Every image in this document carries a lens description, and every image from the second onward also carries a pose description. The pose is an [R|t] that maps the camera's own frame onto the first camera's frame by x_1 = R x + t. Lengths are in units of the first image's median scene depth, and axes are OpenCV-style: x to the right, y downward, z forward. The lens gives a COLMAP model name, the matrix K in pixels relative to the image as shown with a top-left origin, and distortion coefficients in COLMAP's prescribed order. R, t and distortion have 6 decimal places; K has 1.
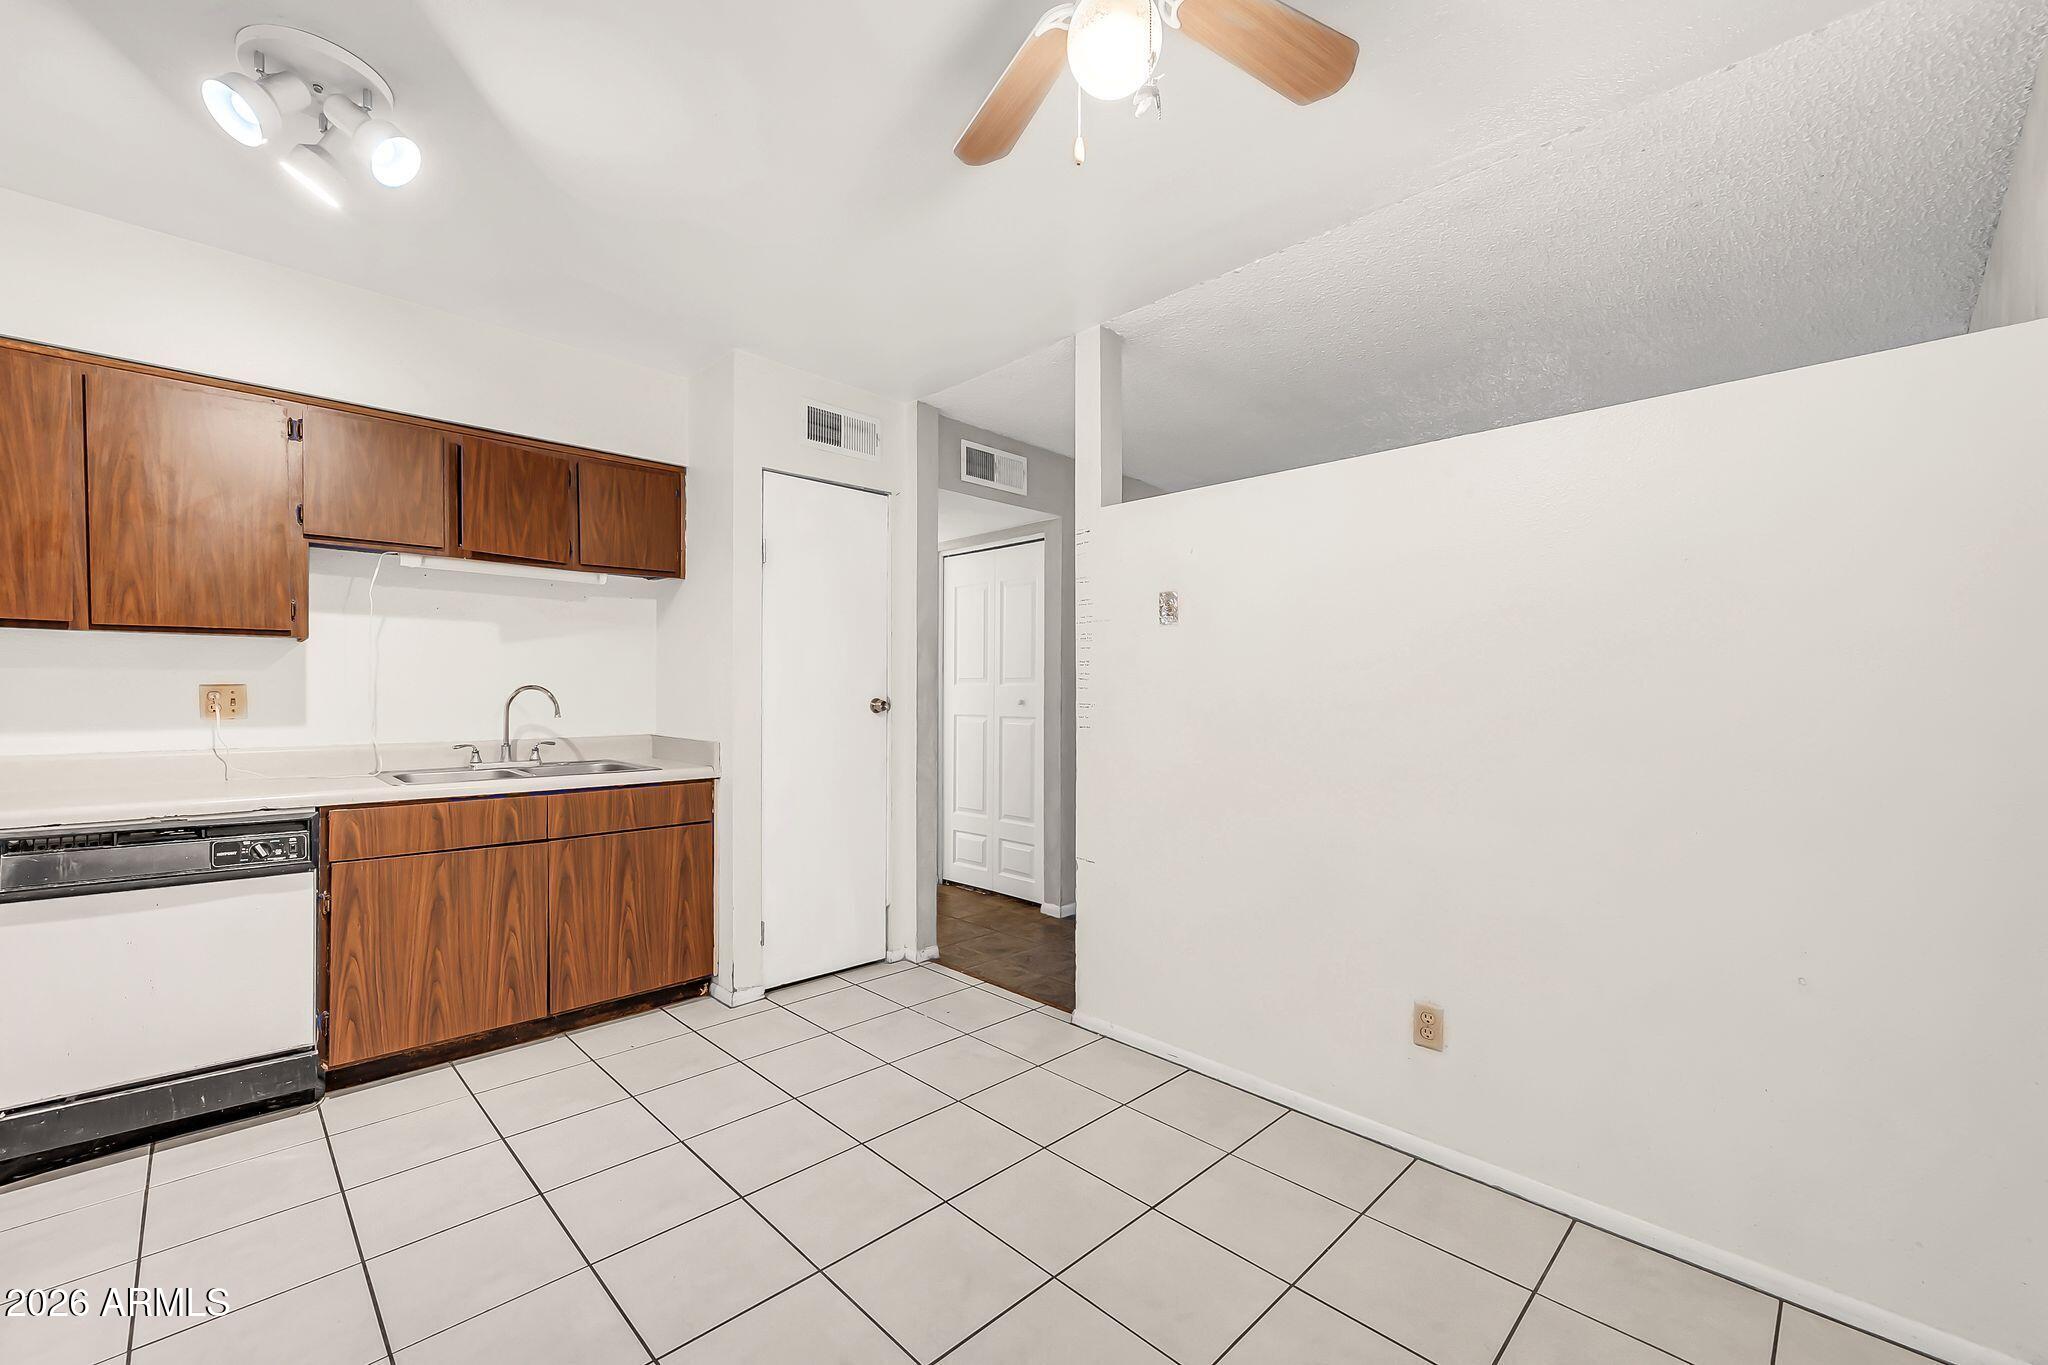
lens RADIAL K [[822.8, 0, 1017.5], [0, 822.8, 699.1], [0, 0, 1]] dist [0.001757, 0.000079]
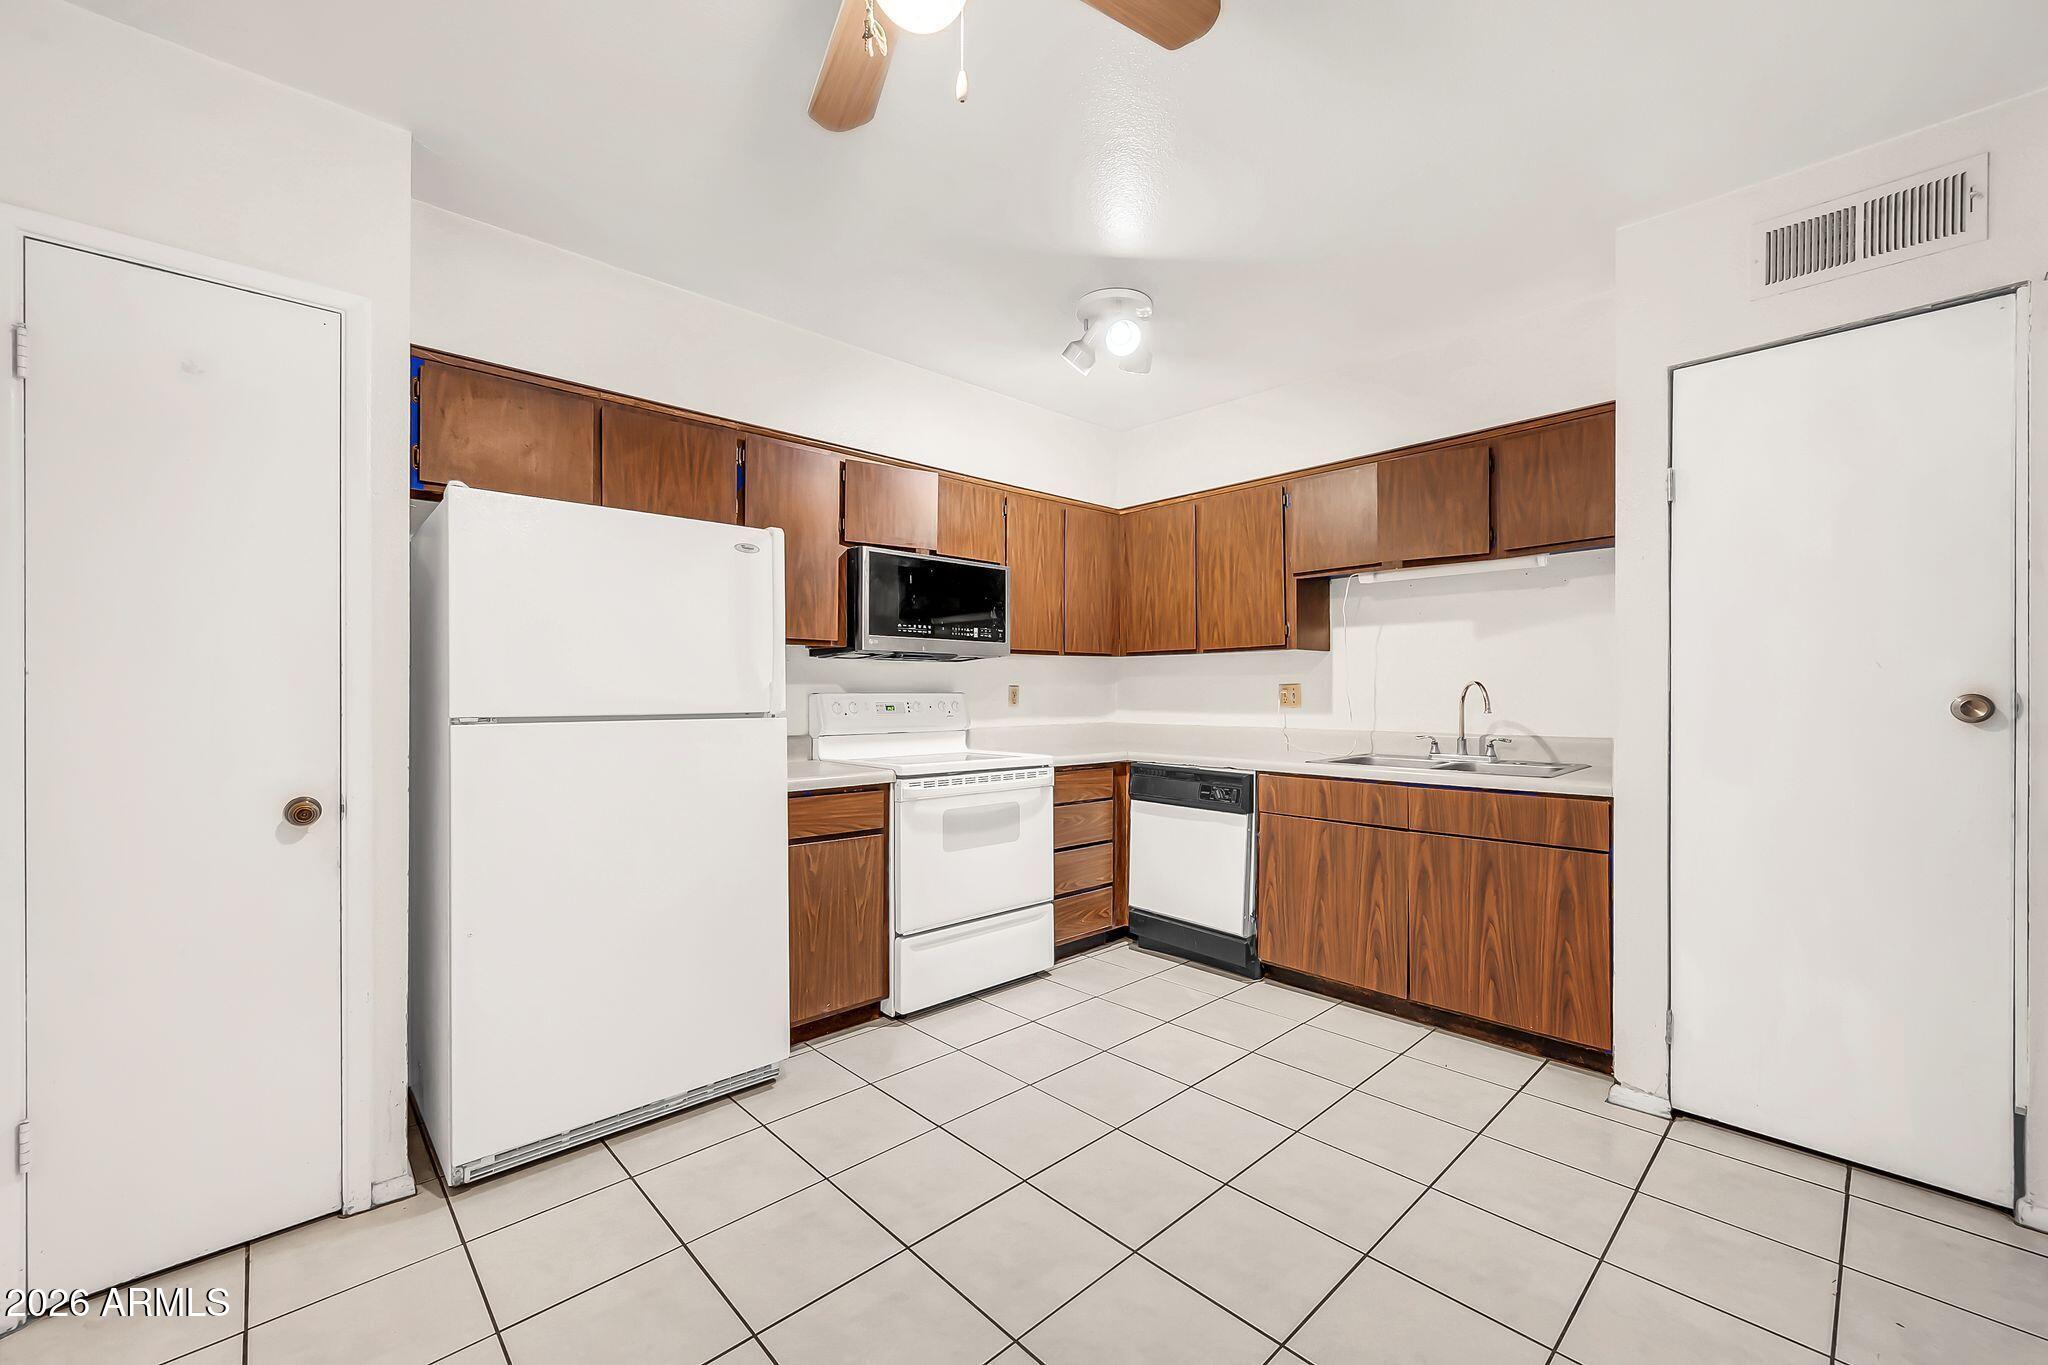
lens RADIAL K [[822.8, 0, 1017.1], [0, 822.8, 689.5], [0, 0, 1]] dist [0.001757, 0.000079]
pose [[-0.024992, -0.003563, -0.999681, 0.460818], [-0.002648, 0.999990, -0.003498, -0.001029], [0.999684, 0.002560, -0.025001, 0.512695]]
